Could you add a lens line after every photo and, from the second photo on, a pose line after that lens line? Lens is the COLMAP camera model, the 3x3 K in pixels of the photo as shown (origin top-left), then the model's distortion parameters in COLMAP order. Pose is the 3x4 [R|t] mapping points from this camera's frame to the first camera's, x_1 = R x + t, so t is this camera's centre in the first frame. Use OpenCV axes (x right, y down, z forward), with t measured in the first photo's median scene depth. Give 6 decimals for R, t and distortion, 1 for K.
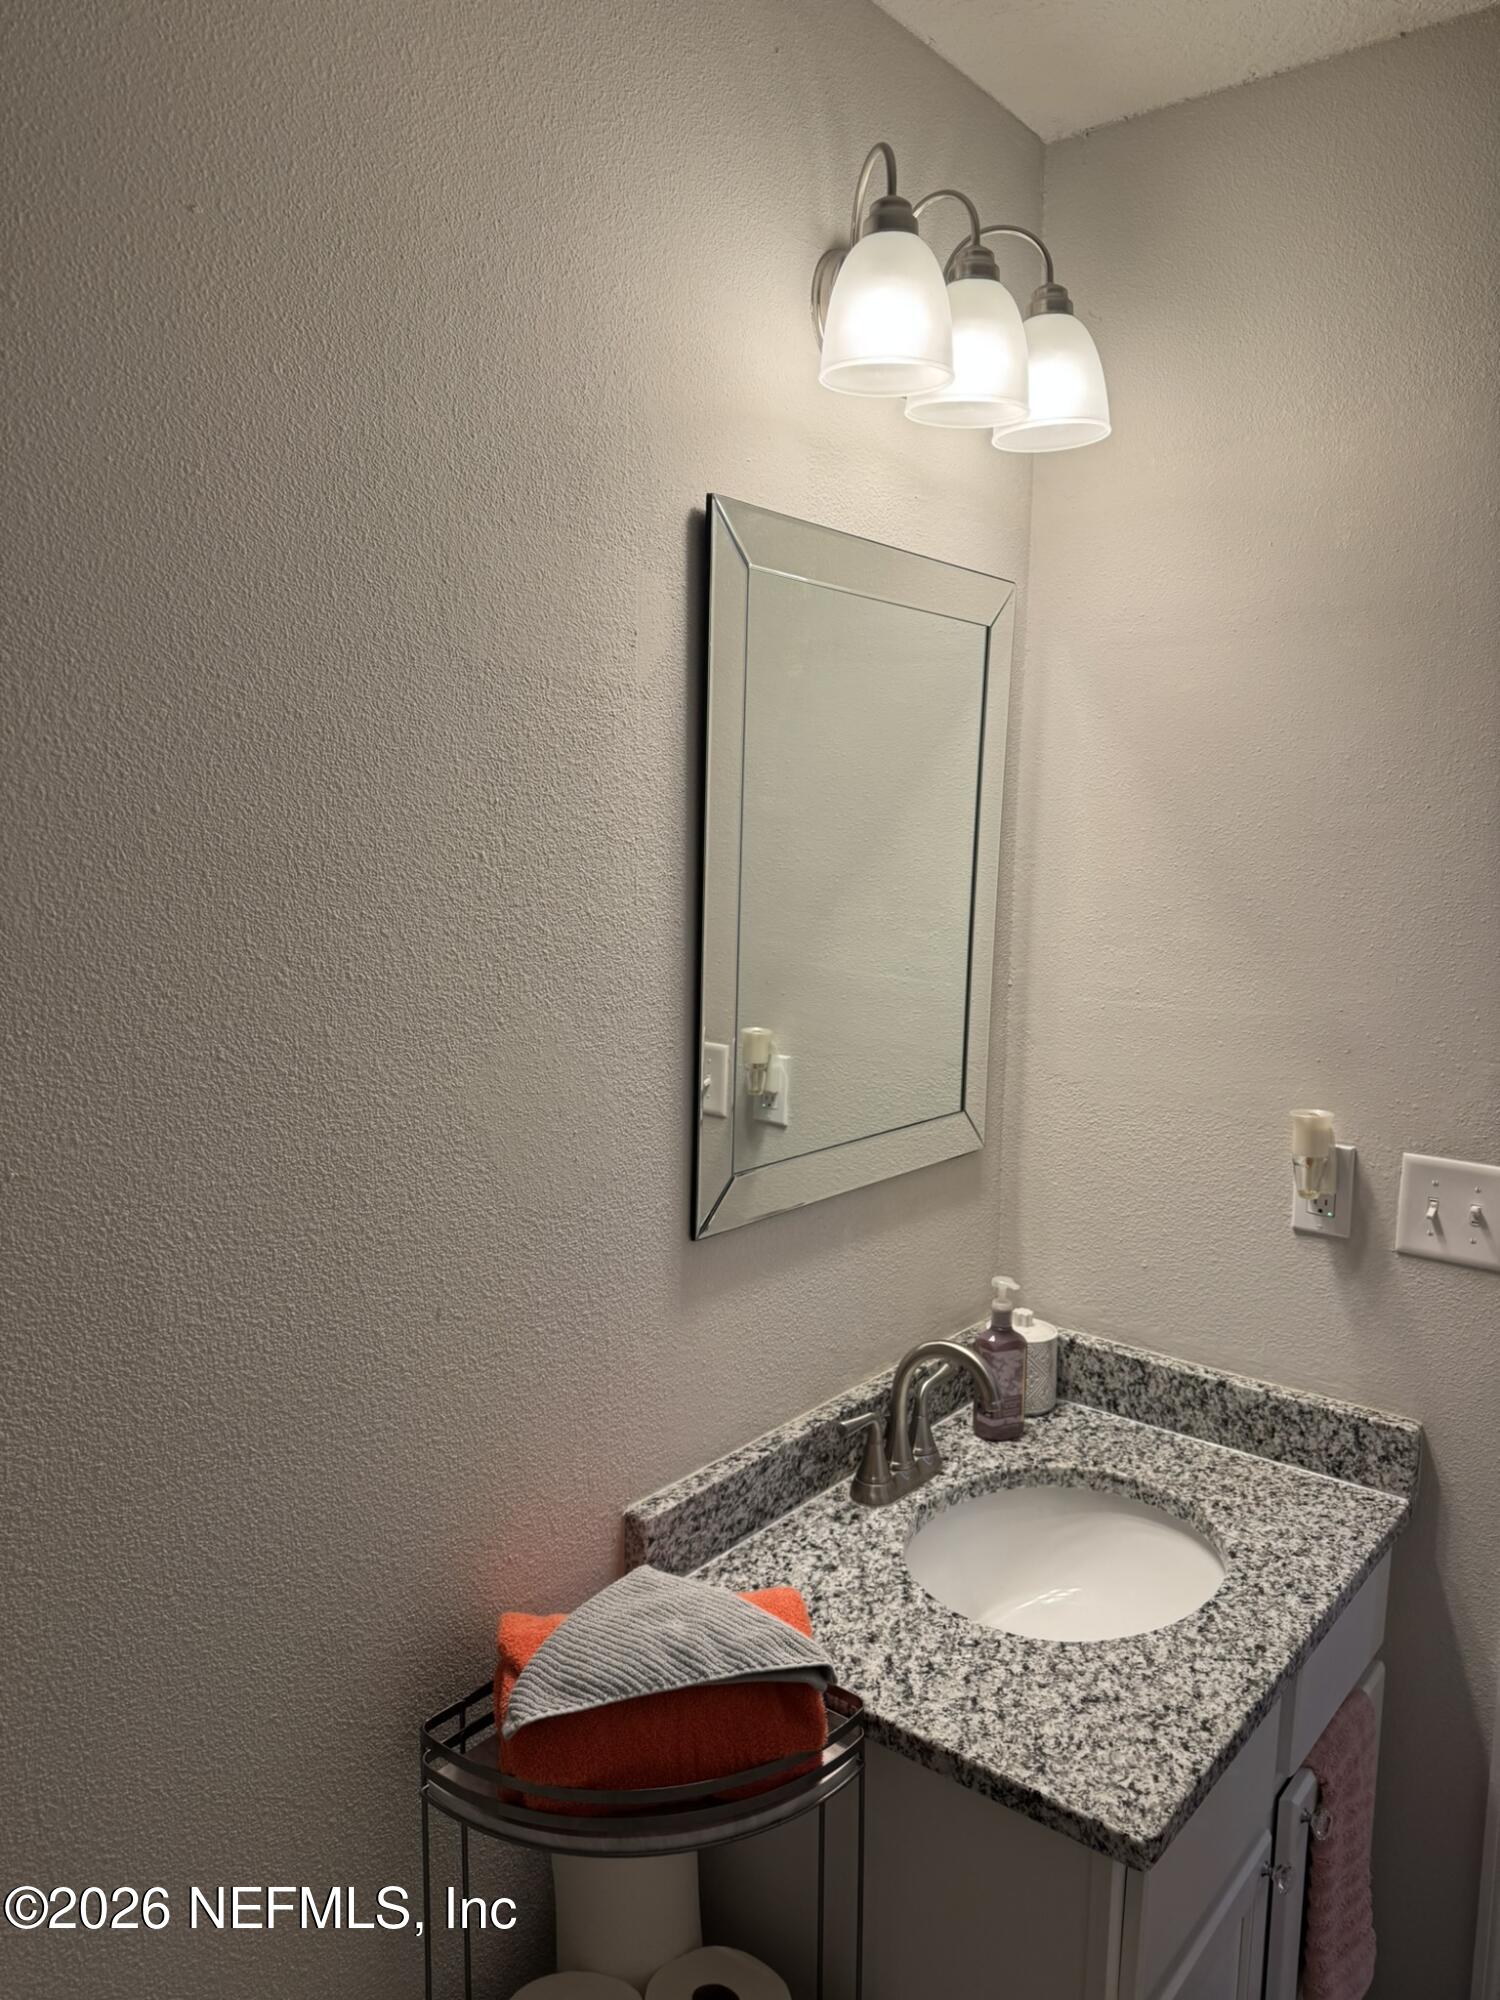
lens RADIAL K [[1423.0, 0, 758.5], [0, 1423.0, 1005.4], [0, 0, 1]] dist [0.048860, -0.054498]
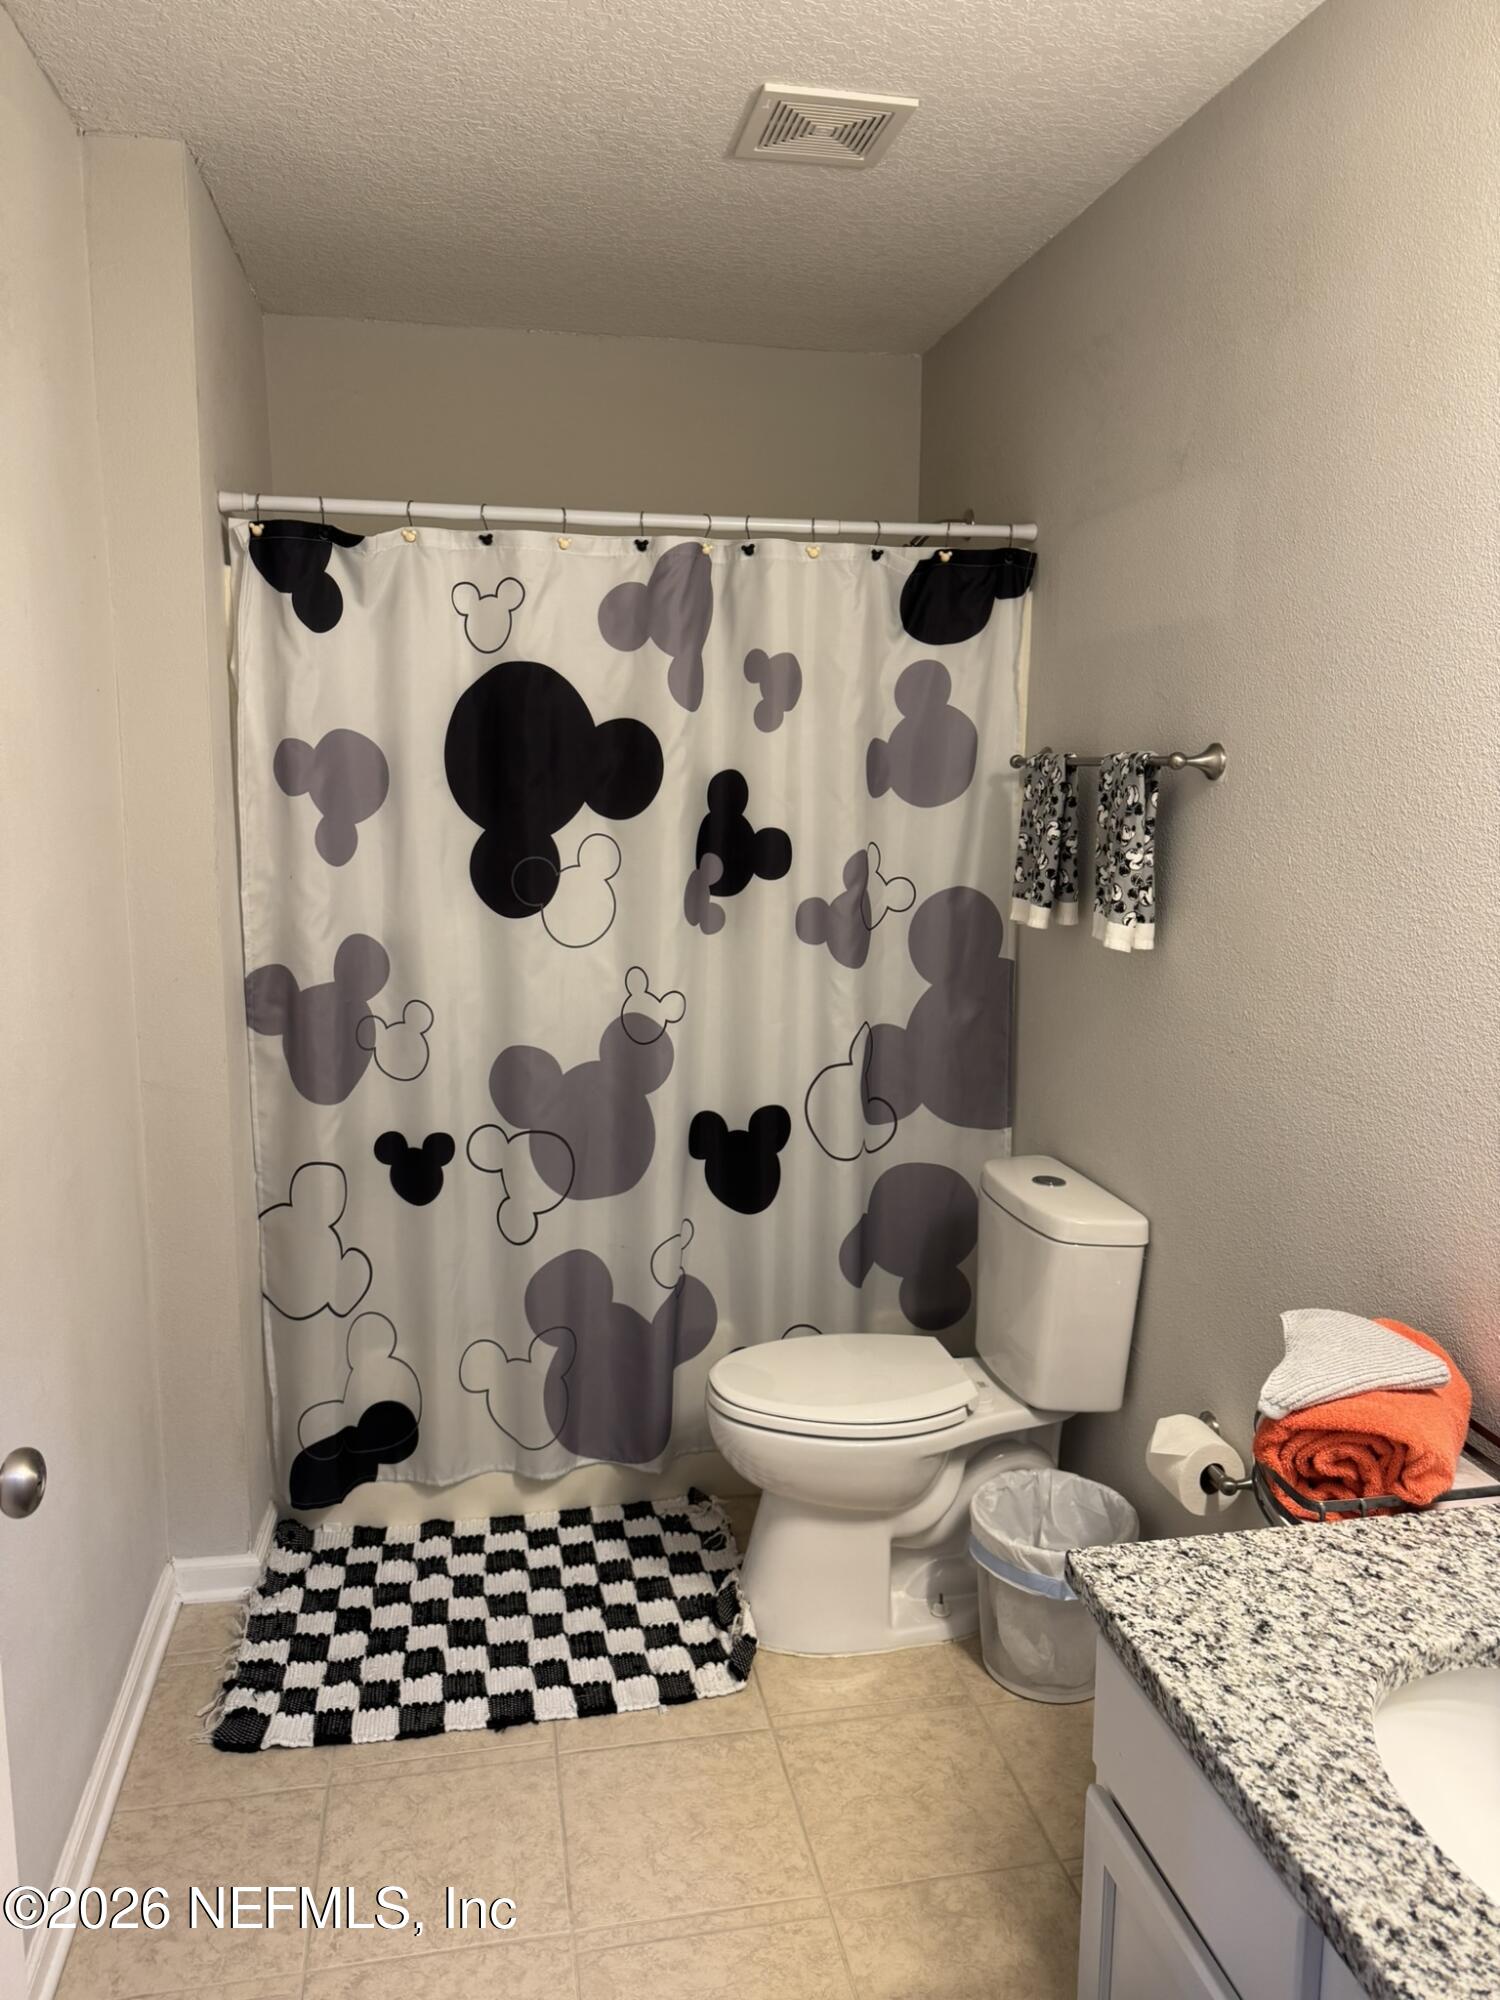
lens RADIAL K [[1423.0, 0, 751.2], [0, 1423.0, 994.5], [0, 0, 1]] dist [0.048860, -0.054498]
pose [[-0.645912, 0.100288, -0.756796, 1.100852], [-0.112248, 0.968083, 0.224089, -0.078667], [0.755114, 0.229691, -0.614040, 1.224773]]
